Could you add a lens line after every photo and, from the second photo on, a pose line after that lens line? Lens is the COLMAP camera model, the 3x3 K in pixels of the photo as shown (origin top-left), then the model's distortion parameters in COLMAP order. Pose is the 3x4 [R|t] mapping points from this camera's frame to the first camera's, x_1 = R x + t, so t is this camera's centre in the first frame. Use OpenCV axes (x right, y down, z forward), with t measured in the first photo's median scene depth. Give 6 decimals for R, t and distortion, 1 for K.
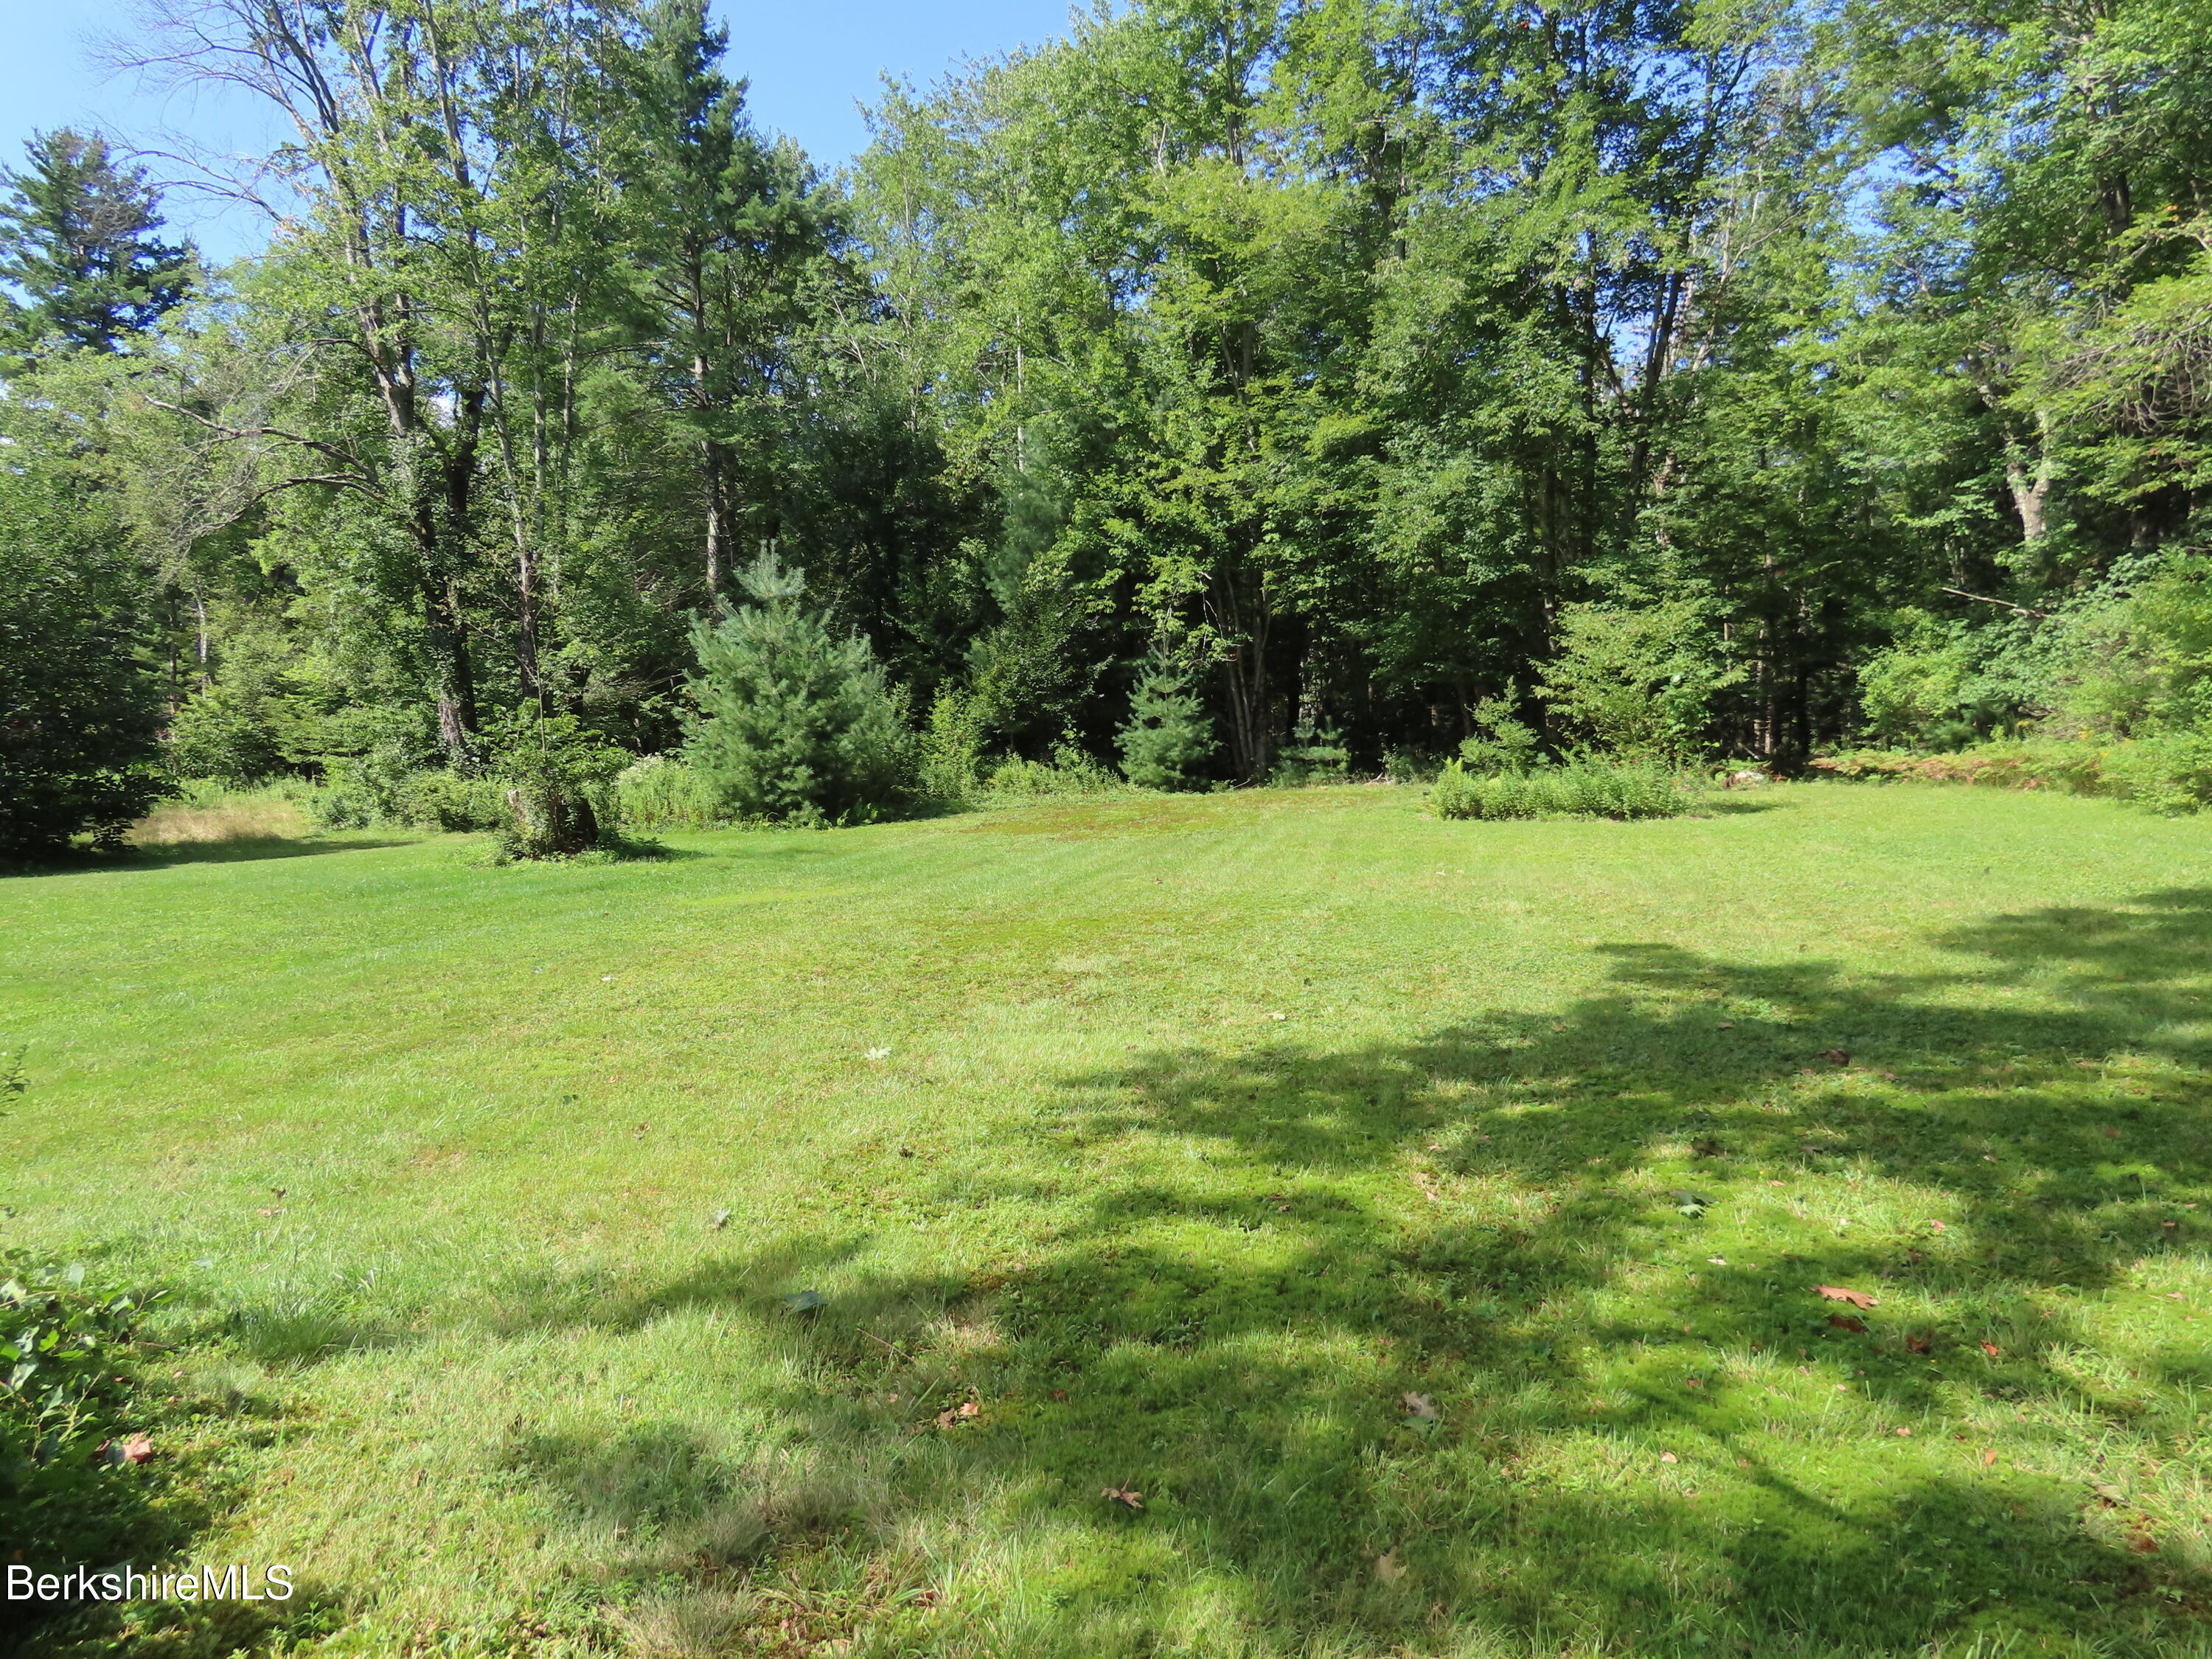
lens RADIAL K [[1396.5, 0, 1096.2], [0, 1396.5, 846.0], [0, 0, 1]] dist [-0.027193, 0.008695]
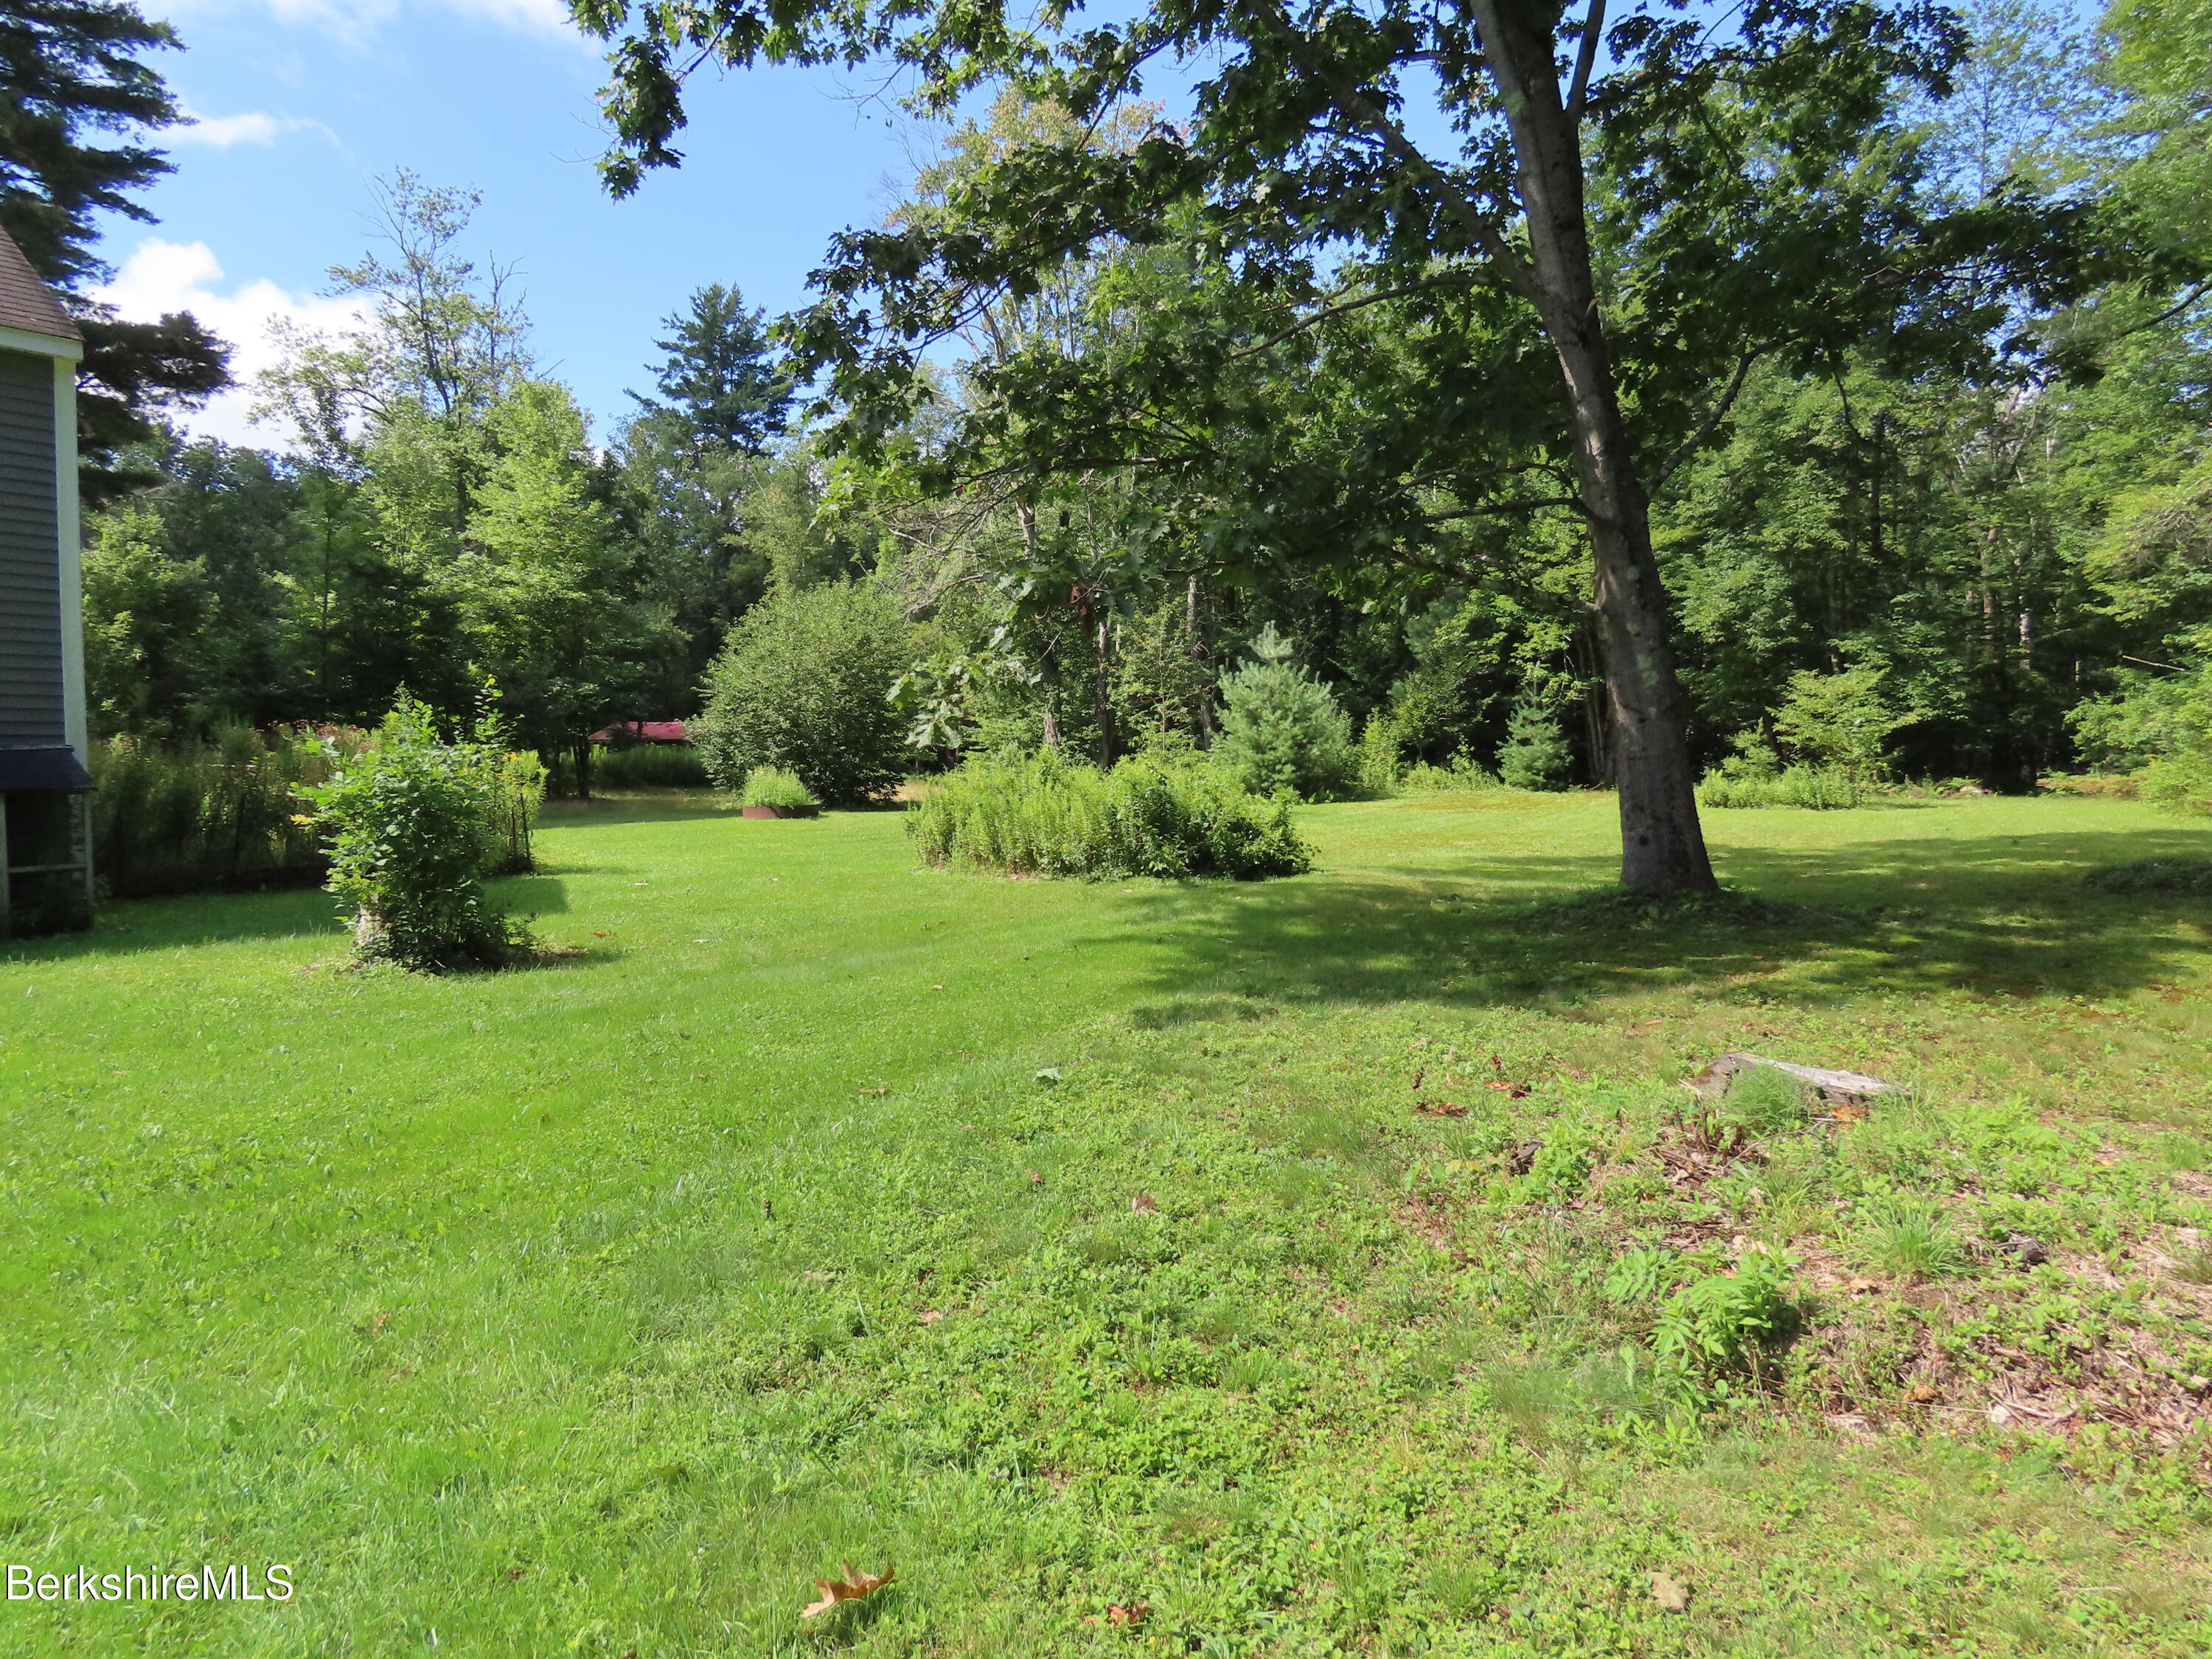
lens RADIAL K [[1396.5, 0, 1100.4], [0, 1396.5, 842.7], [0, 0, 1]] dist [-0.027193, 0.008695]
pose [[0.962236, 0.039939, -0.269271, 0.012609], [-0.042547, 0.999087, -0.003853, 0.038769], [0.268871, 0.015164, 0.963057, -0.487712]]
